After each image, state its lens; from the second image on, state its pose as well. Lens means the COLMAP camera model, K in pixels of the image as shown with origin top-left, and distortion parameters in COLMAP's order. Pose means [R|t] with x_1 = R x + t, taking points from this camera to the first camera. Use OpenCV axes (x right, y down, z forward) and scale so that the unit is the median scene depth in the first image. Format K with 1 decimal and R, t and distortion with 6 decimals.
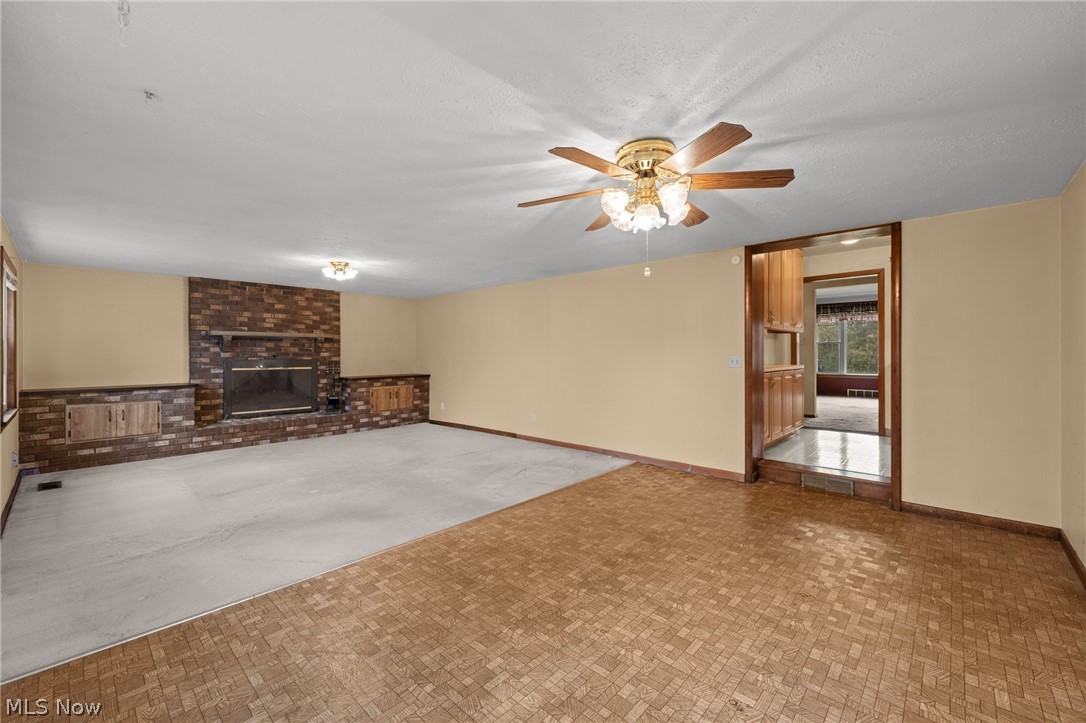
lens RADIAL K [[465.3, 0, 552.8], [0, 465.3, 354.5], [0, 0, 1]] dist [0.002006, -0.000871]
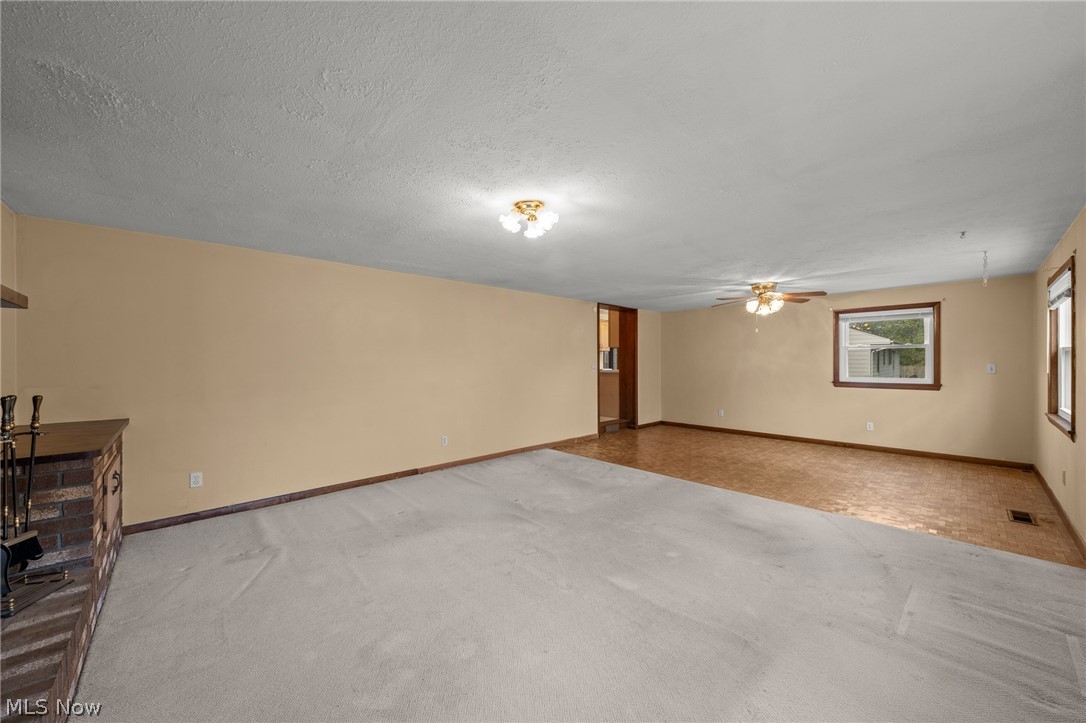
lens RADIAL K [[389.7, 0, 562.3], [0, 389.7, 364.7], [0, 0, 1]] dist [-0.004069, 0.000429]
pose [[0.040374, -0.000089, 0.999185, -0.774831], [0.006469, 0.999979, -0.000172, -0.001089], [-0.999164, 0.006471, 0.040373, 0.790139]]
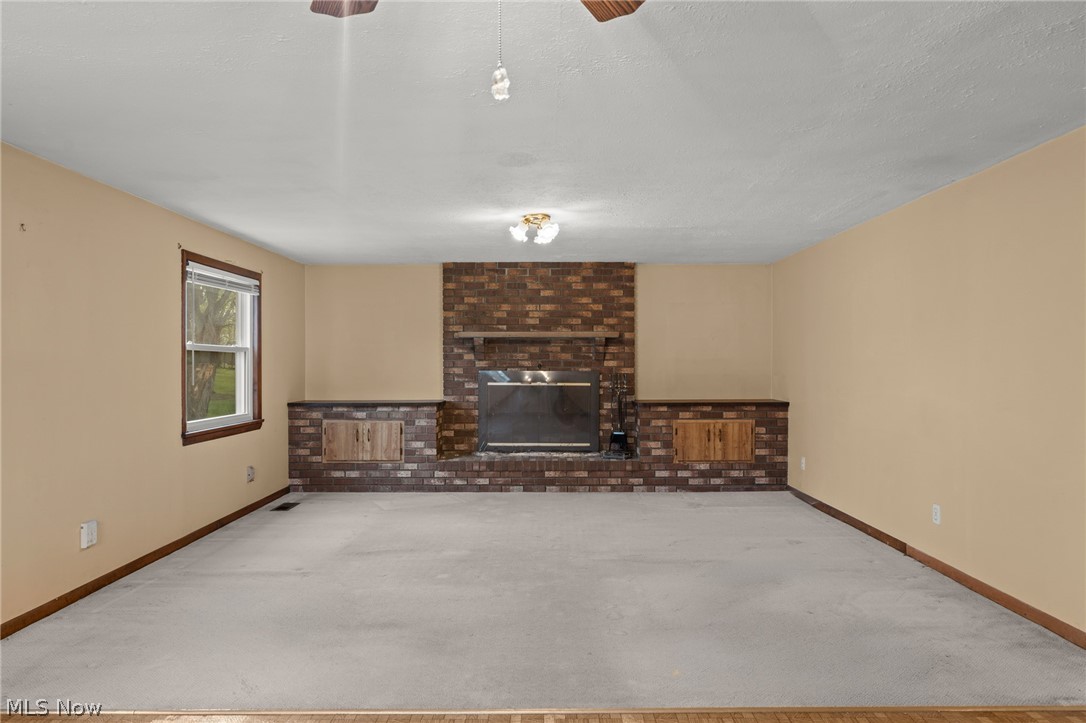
lens RADIAL K [[738.5, 0, 527.1], [0, 738.5, 369.5], [0, 0, 1]] dist [0.003994, -0.000404]
pose [[0.659461, 0.008592, -0.751689, 0.227408], [-0.002977, 0.999957, 0.008819, -0.001013], [0.751733, -0.003578, 0.659458, 0.286254]]
